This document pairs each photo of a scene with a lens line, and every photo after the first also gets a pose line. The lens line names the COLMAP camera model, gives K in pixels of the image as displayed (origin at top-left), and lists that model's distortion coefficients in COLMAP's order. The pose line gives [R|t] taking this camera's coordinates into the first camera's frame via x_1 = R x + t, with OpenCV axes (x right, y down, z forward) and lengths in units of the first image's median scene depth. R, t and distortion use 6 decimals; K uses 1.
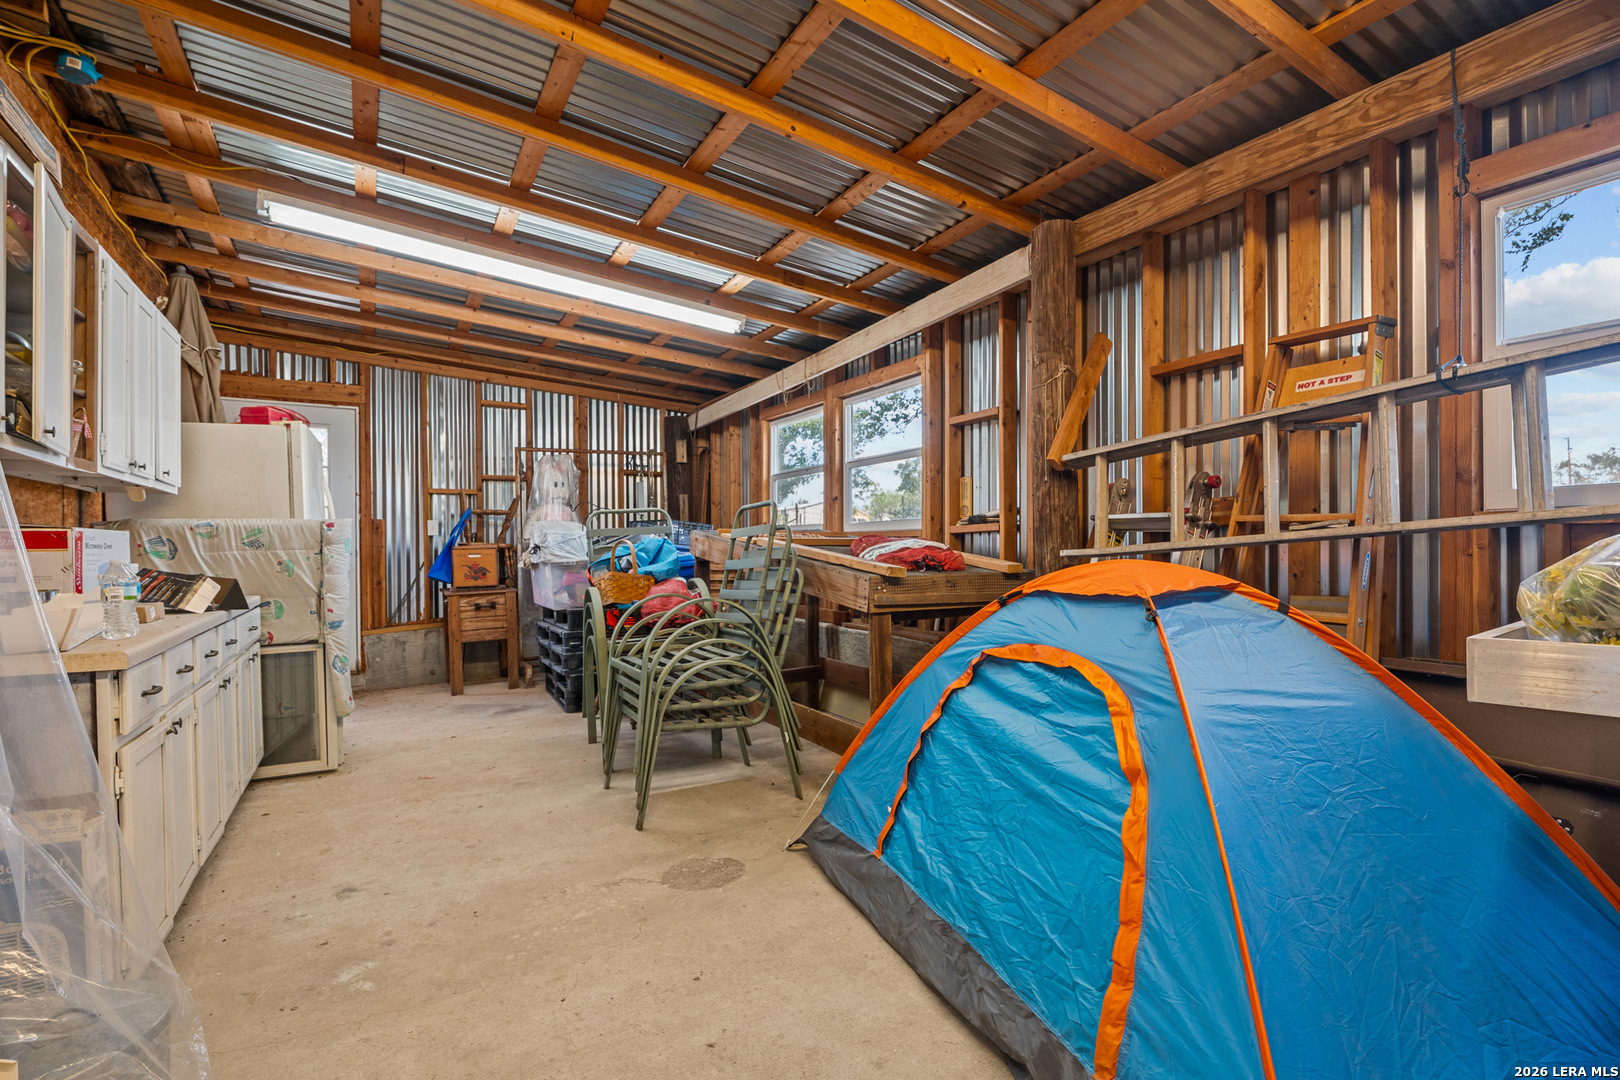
lens RADIAL K [[748.8, 0, 809.7], [0, 748.8, 557.7], [0, 0, 1]] dist [-0.000372, -0.000063]
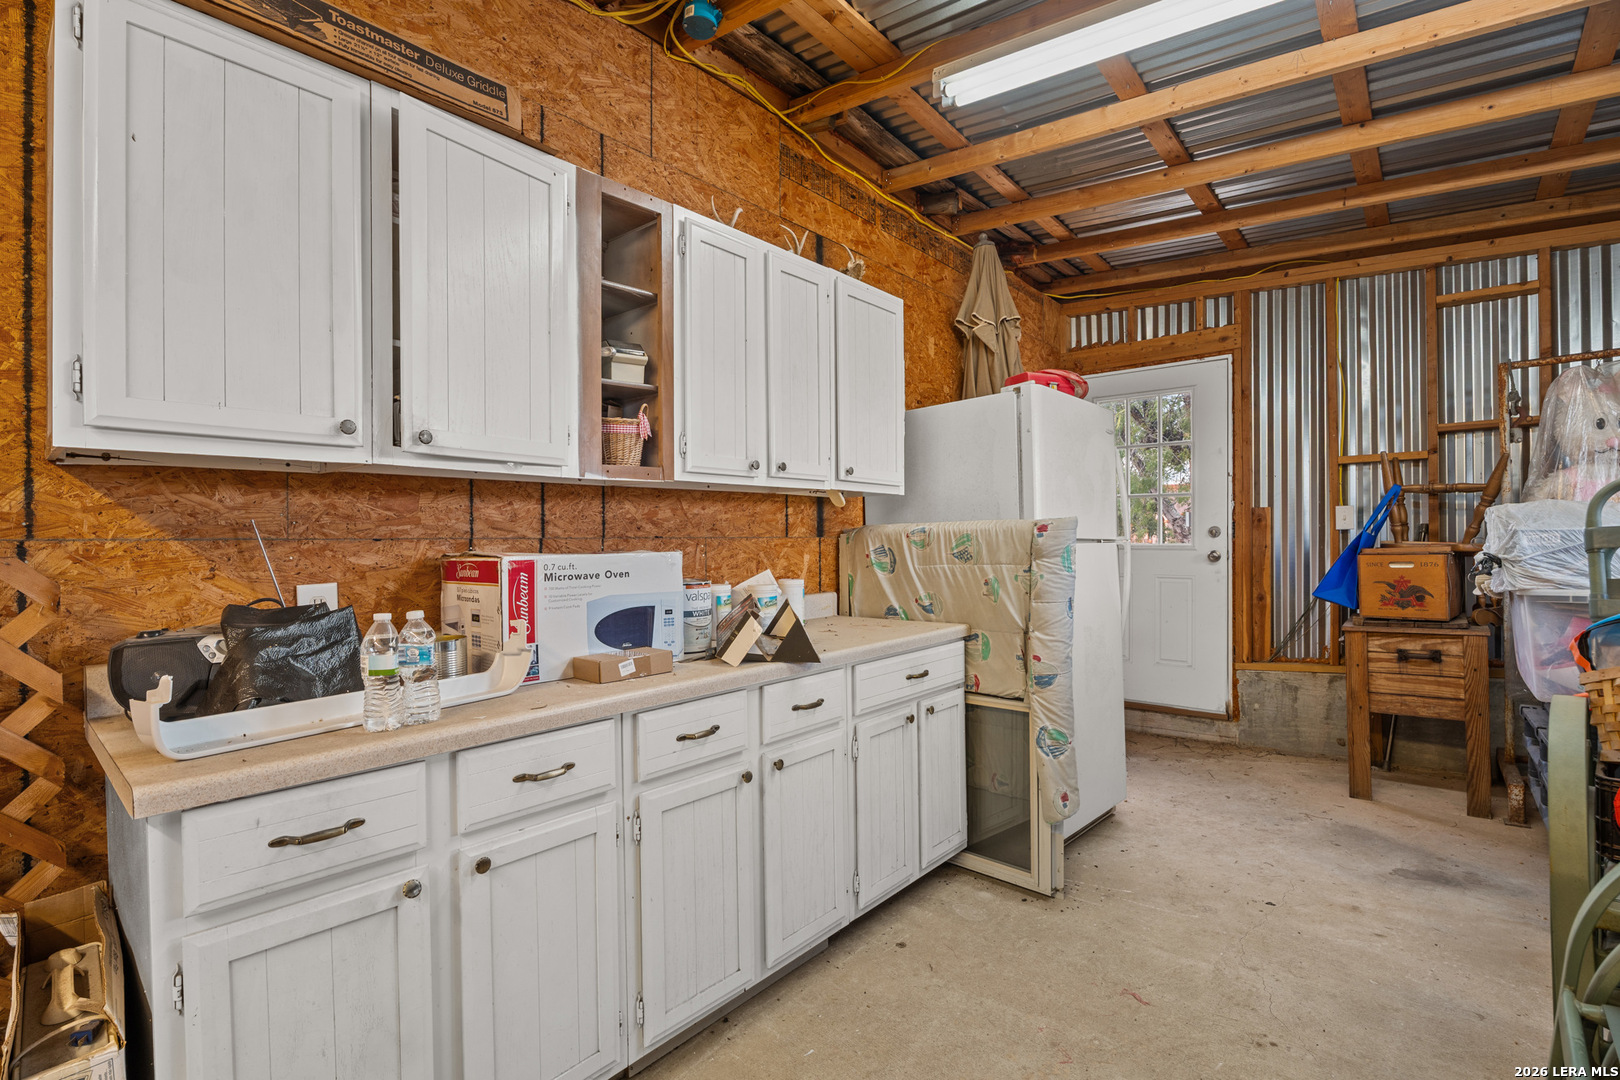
lens RADIAL K [[731.6, 0, 810.0], [0, 731.6, 540.0], [0, 0, 1]] dist [-0.013739, 0.000442]
pose [[0.313314, 0.009614, -0.949601, -0.060804], [-0.006121, 0.999948, 0.008104, -0.025053], [0.949630, 0.003274, 0.313356, 0.404270]]
